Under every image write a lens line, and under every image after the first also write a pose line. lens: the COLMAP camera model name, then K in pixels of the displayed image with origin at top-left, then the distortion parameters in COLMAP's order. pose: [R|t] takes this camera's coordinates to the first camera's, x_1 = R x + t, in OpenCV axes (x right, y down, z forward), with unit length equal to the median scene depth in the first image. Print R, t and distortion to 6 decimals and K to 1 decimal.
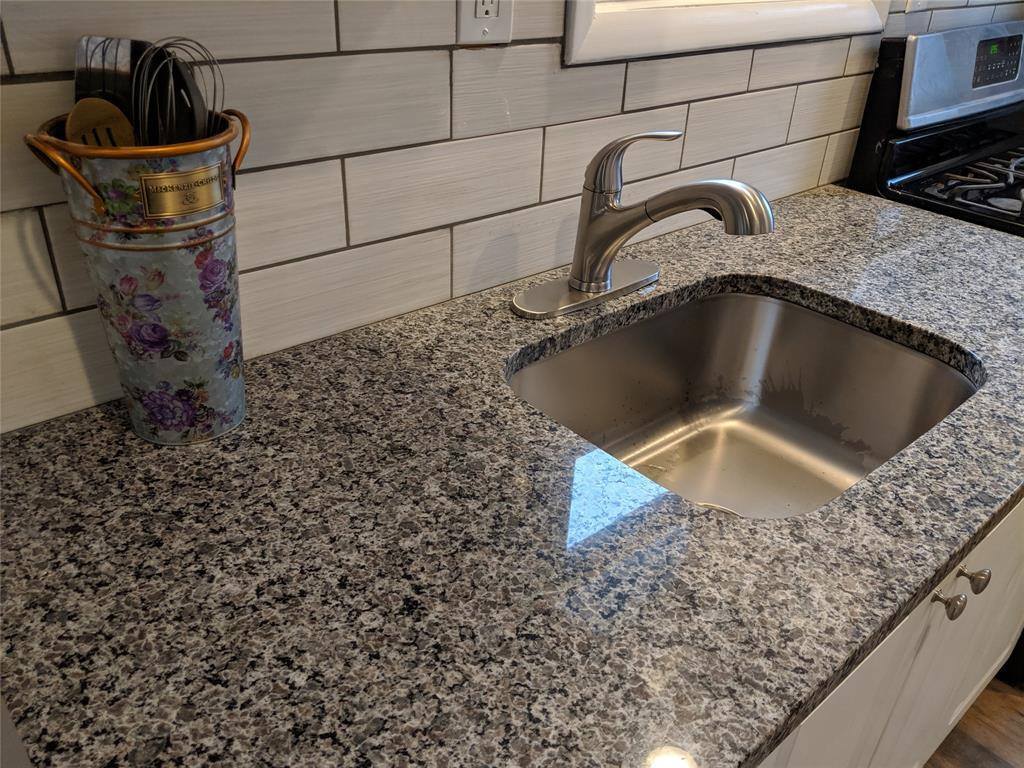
lens RADIAL K [[810.5, 0, 512.0], [0, 810.5, 384.0], [0, 0, 1]] dist [0.046749, -0.096163]
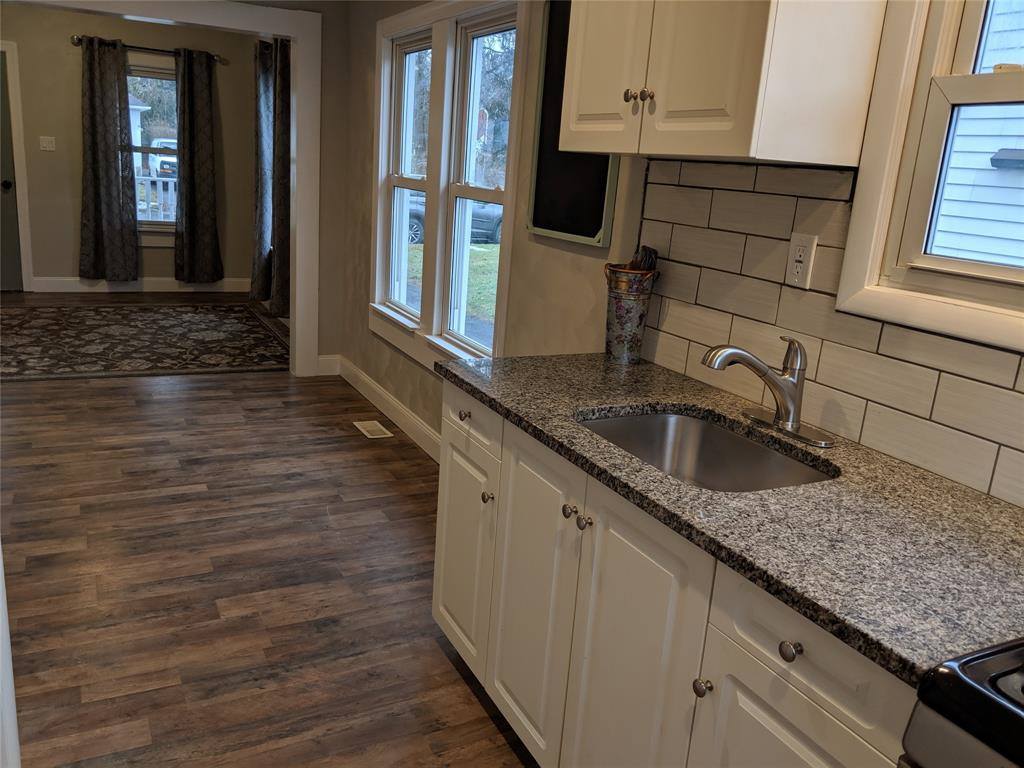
lens RADIAL K [[810.5, 0, 512.0], [0, 810.5, 384.0], [0, 0, 1]] dist [0.046749, -0.096163]
pose [[-0.234425, 0.194456, -0.952487, 1.687802], [-0.554886, 0.777735, 0.295347, -0.345268], [0.798215, 0.597759, -0.074419, 0.578273]]
